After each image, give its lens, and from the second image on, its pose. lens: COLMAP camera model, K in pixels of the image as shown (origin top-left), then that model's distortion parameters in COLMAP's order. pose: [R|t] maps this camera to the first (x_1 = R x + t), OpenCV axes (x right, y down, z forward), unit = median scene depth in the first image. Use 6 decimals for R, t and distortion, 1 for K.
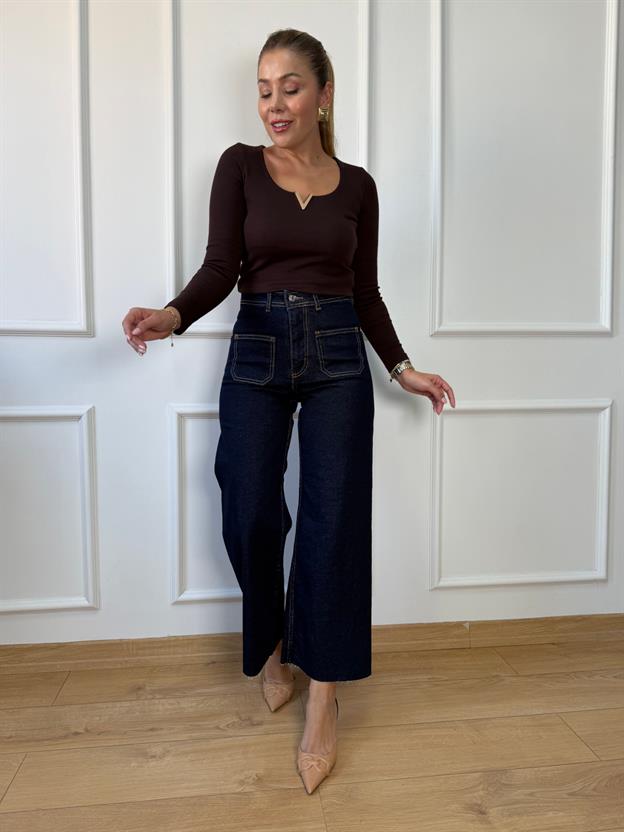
lens RADIAL K [[613.8, 0, 311.5], [0, 613.8, 407.5], [0, 0, 1]] dist [0.010480, 0.011575]
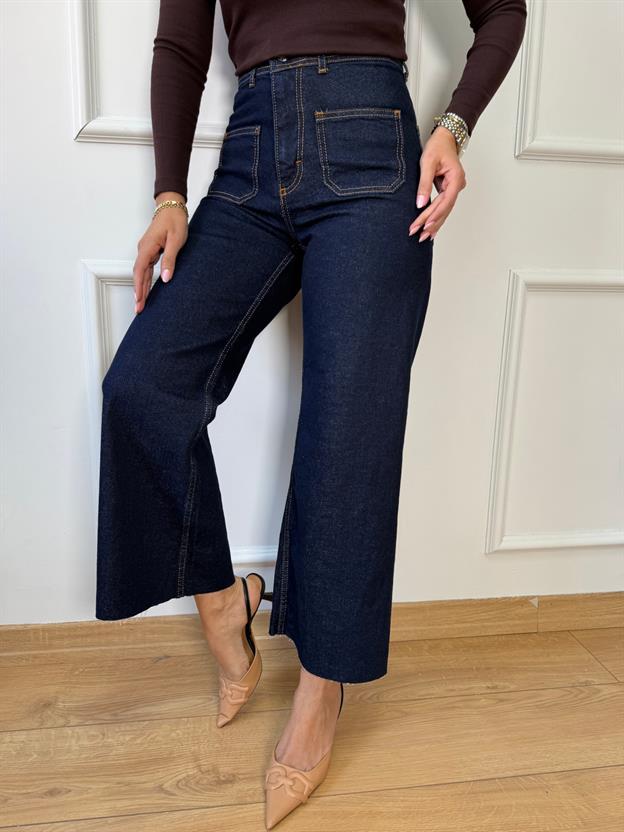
lens RADIAL K [[606.3, 0, 314.7], [0, 606.3, 407.7], [0, 0, 1]] dist [0.012605, -0.011642]
pose [[0.999694, 0.012926, 0.021111, -0.014890], [-0.015649, 0.990808, 0.134368, 0.053787], [-0.019180, -0.134658, 0.990707, 0.392381]]
